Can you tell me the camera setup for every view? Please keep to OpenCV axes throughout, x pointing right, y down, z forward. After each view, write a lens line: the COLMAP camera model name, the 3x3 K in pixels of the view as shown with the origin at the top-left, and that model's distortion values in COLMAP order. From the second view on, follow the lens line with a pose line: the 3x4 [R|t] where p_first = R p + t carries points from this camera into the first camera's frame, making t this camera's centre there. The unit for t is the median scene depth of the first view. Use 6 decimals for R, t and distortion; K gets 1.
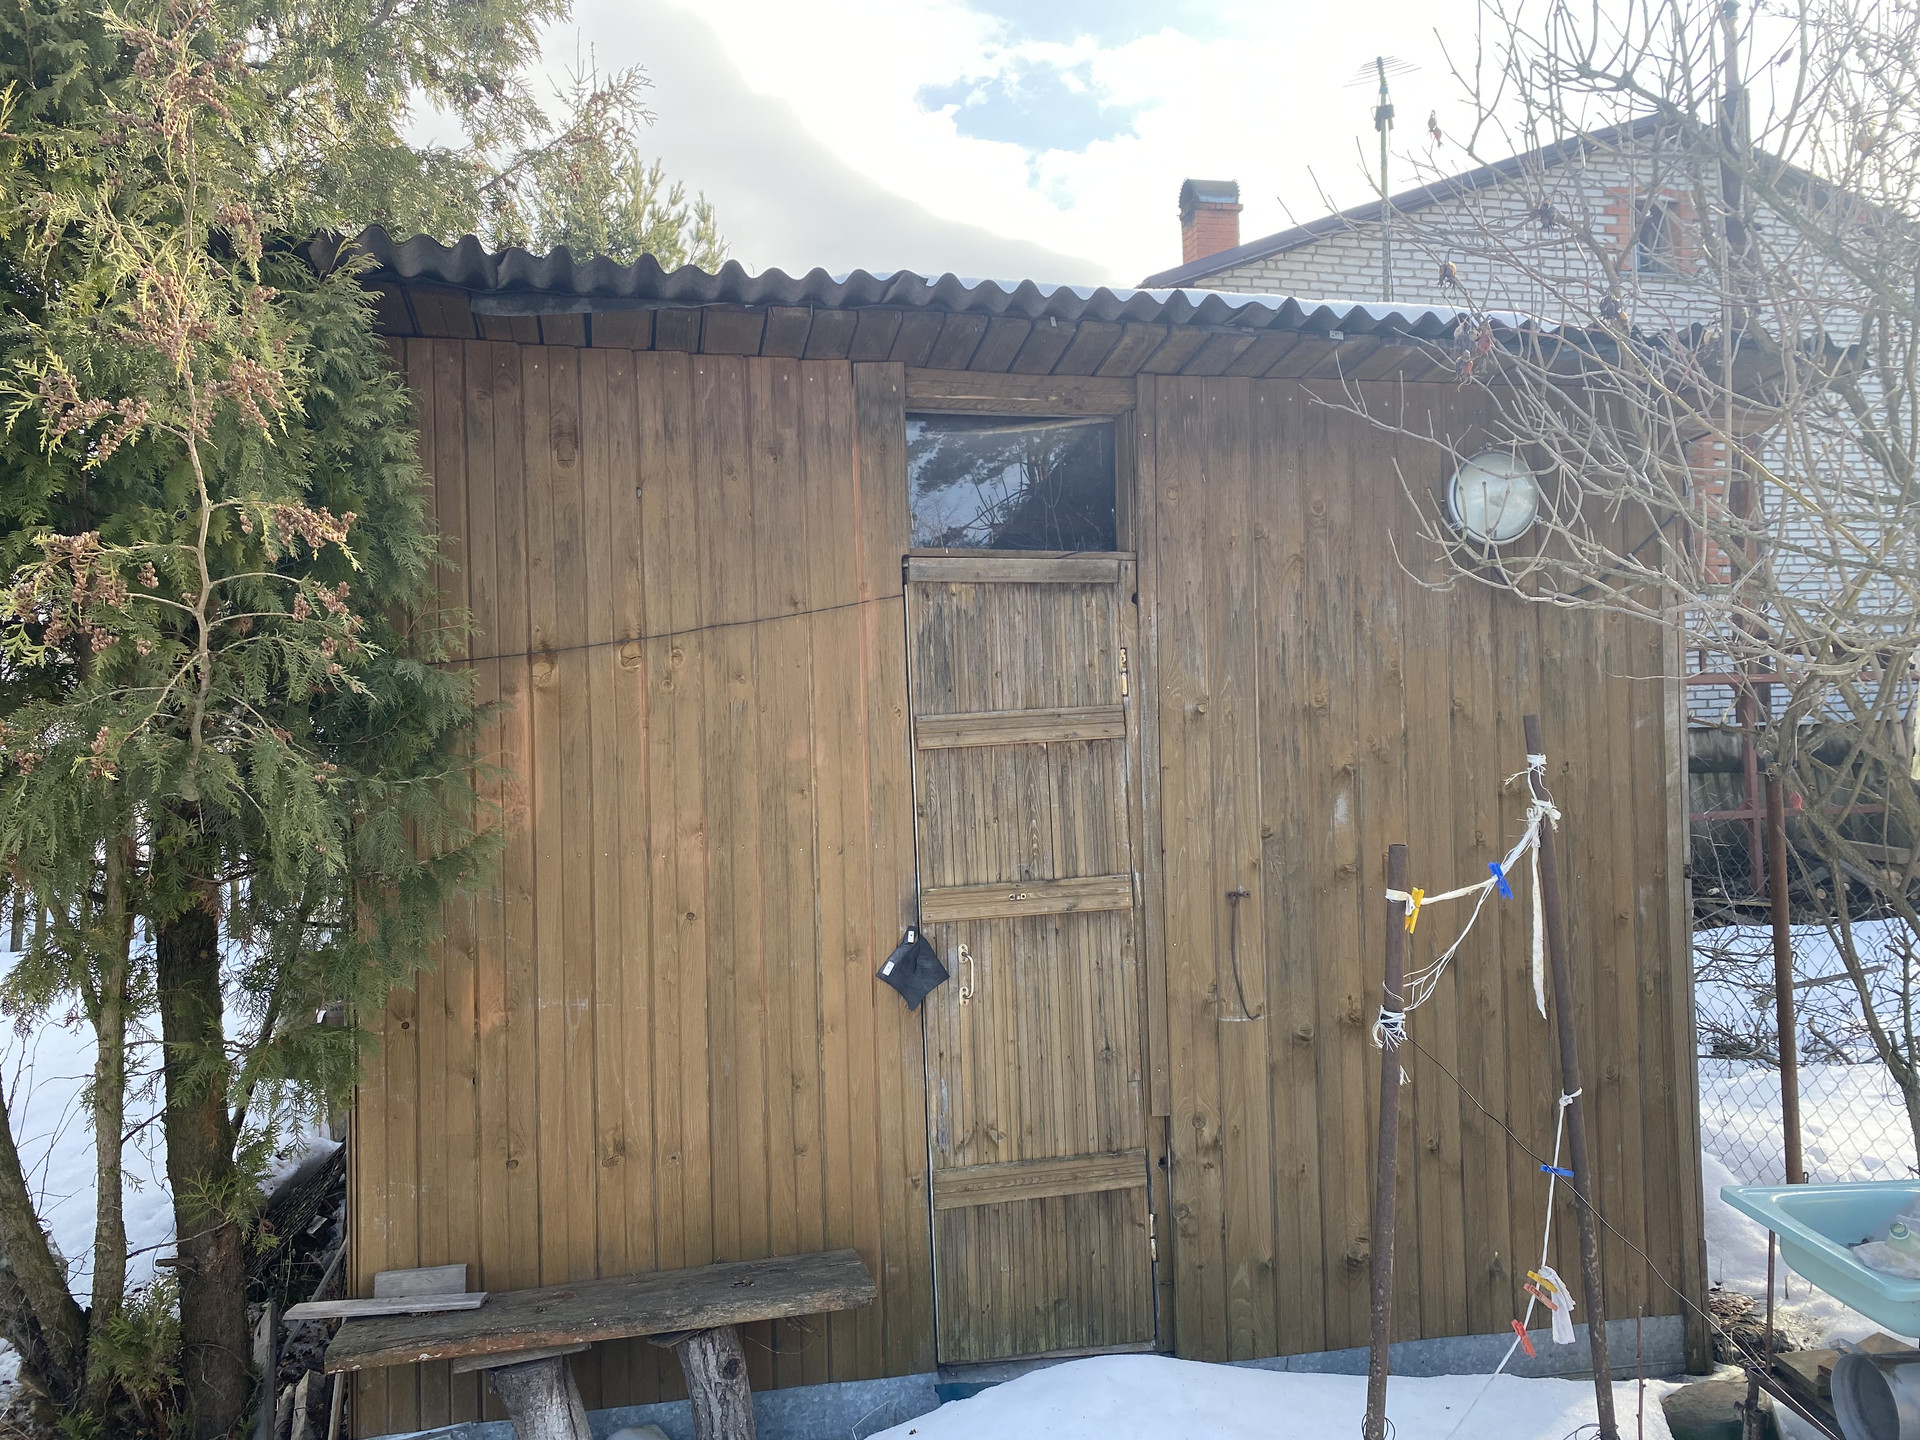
lens RADIAL K [[1455.1, 0, 957.8], [0, 1455.1, 720.5], [0, 0, 1]] dist [0.026040, -0.009135]
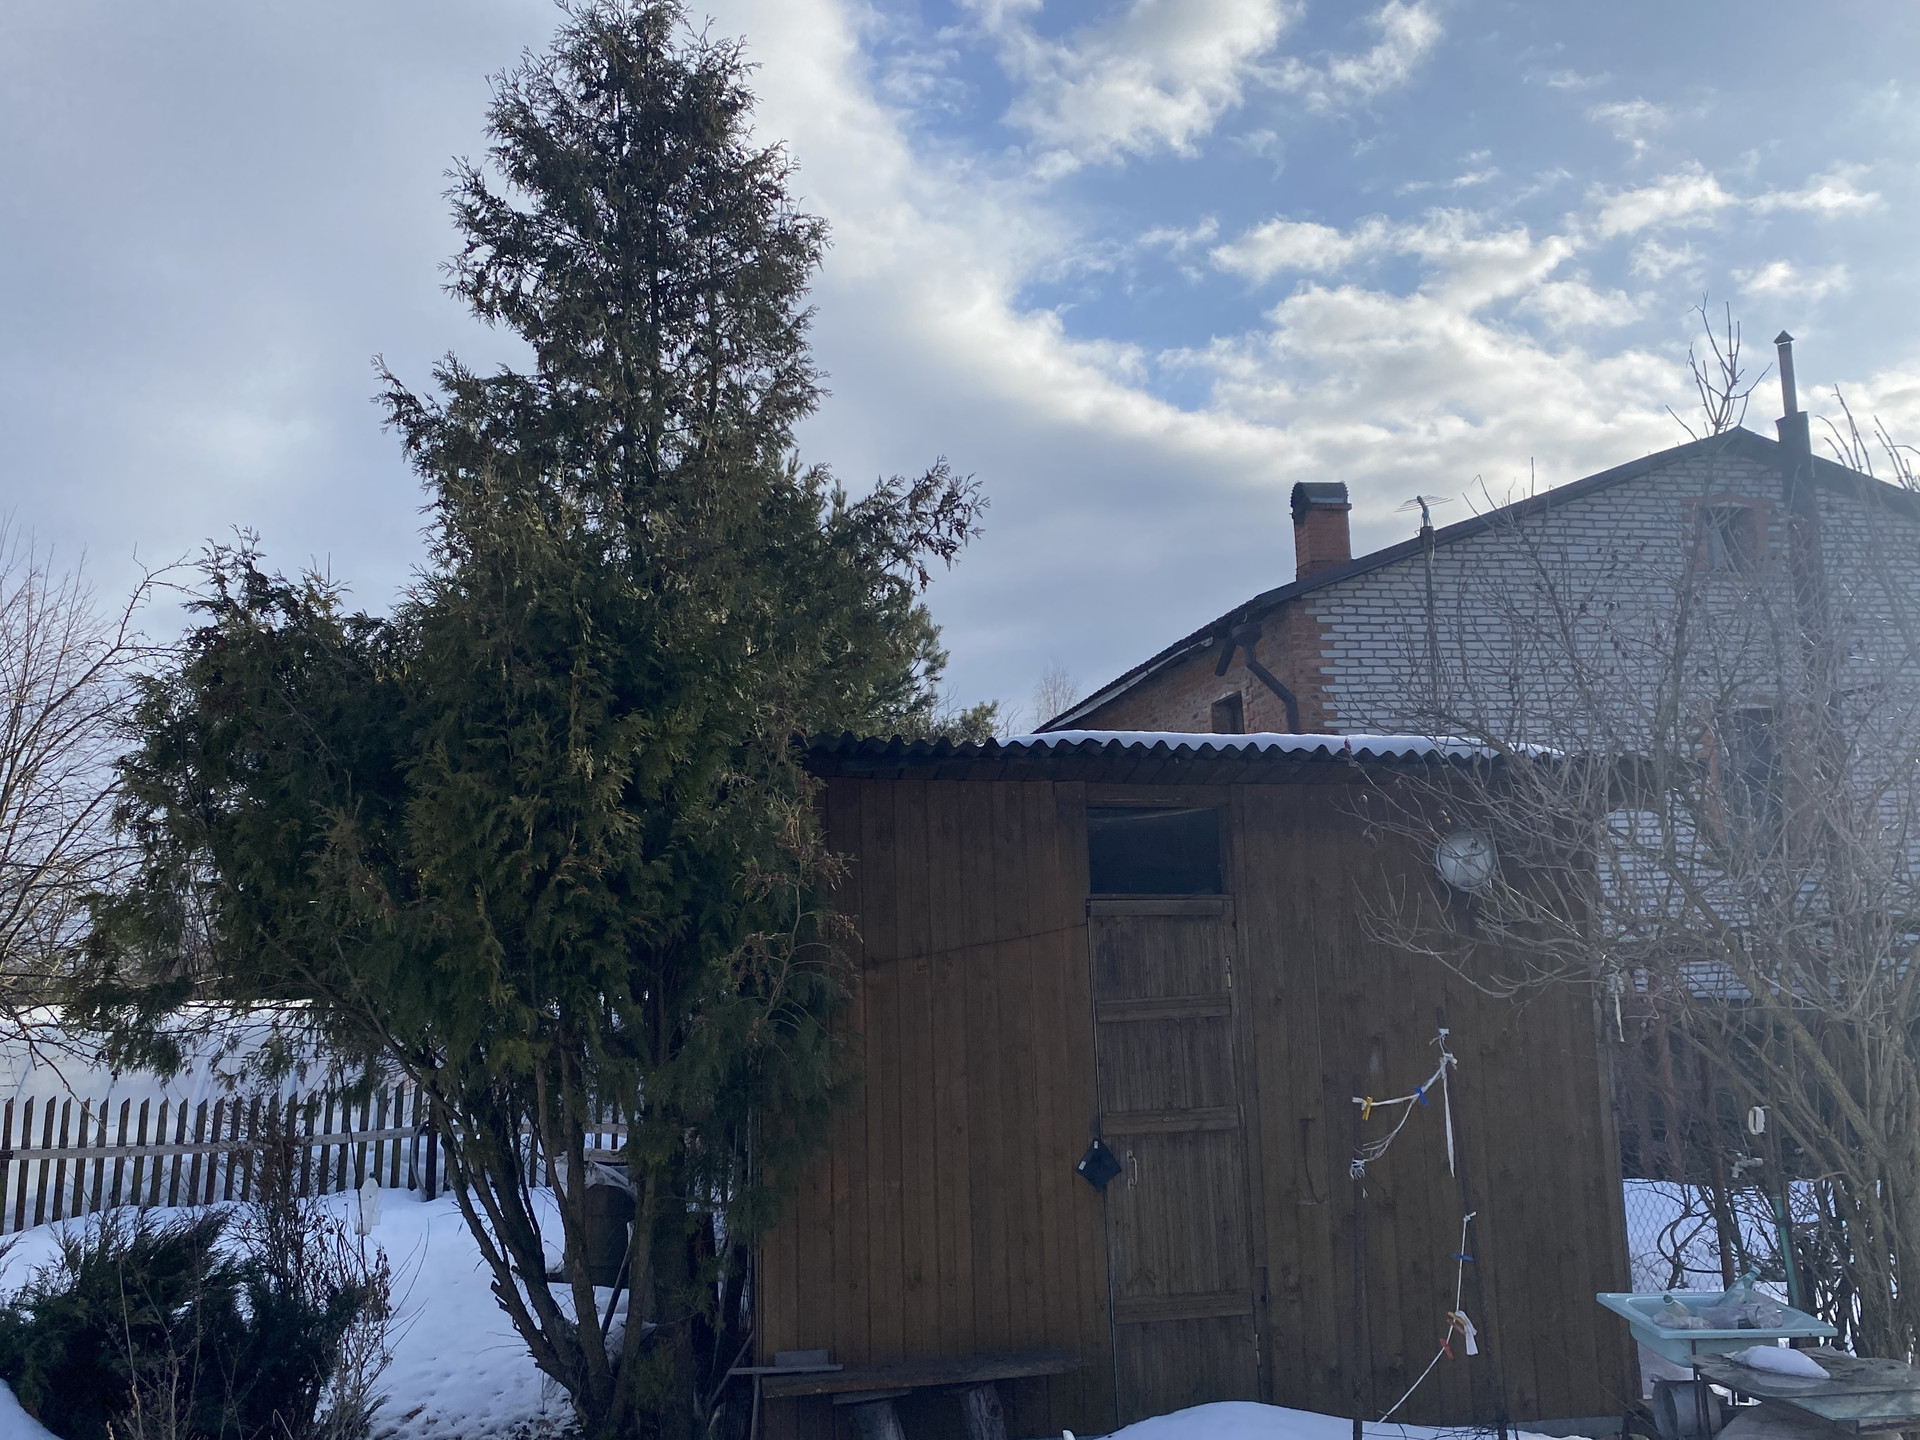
lens RADIAL K [[1710.4, 0, 972.9], [0, 1710.4, 723.5], [0, 0, 1]] dist [0.051378, -0.018562]
pose [[0.998404, -0.011479, -0.055297, -0.056189], [0.003230, 0.989128, -0.147023, -0.028708], [0.056383, 0.146610, 0.987586, -0.887467]]
